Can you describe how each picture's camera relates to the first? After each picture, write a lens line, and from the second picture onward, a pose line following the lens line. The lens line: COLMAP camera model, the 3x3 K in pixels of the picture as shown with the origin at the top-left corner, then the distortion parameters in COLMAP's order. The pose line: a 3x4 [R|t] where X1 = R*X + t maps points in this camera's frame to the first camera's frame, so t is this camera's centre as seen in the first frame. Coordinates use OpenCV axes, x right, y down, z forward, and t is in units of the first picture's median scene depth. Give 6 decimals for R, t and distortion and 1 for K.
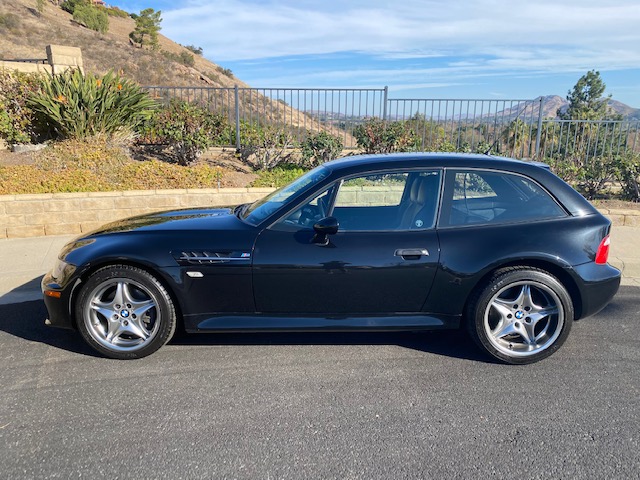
lens RADIAL K [[505.5, 0, 316.3], [0, 505.5, 250.5], [0, 0, 1]] dist [0.027874, -0.021610]
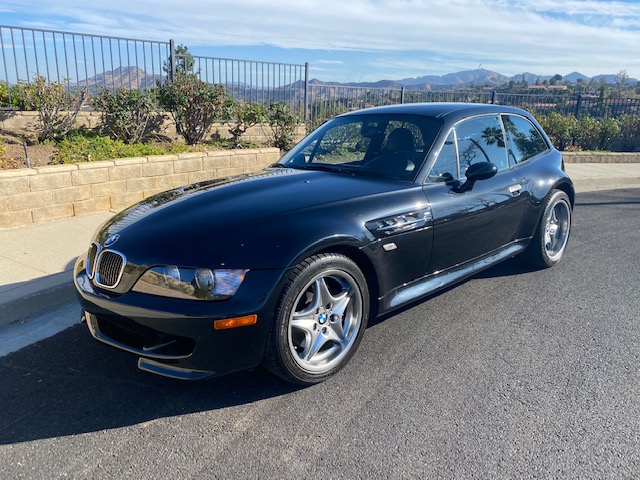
lens RADIAL K [[505.5, 0, 323.6], [0, 505.5, 238.2], [0, 0, 1]] dist [0.027874, -0.021610]
pose [[0.693456, -0.182519, 0.696998, -0.398184], [0.161263, 0.982158, 0.096748, -0.028788], [-0.702220, 0.045309, 0.710516, 0.213507]]
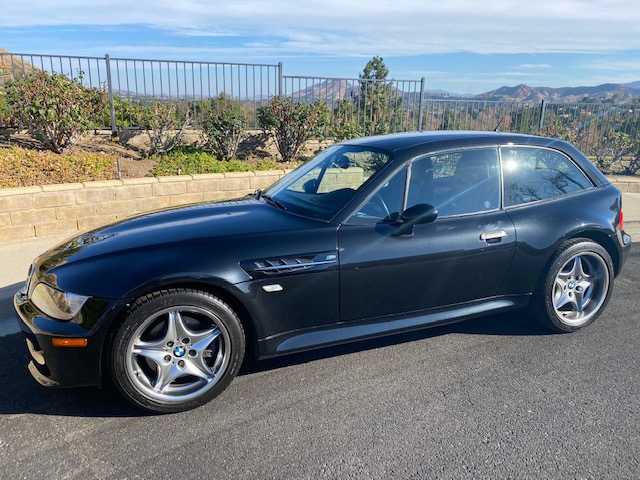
lens RADIAL K [[505.5, 0, 320.2], [0, 505.5, 247.2], [0, 0, 1]] dist [0.027874, -0.021610]
pose [[0.921520, -0.104390, 0.374037, -0.205680], [0.092966, 0.994487, 0.048512, -0.021796], [-0.377039, -0.009932, 0.926144, 0.101764]]
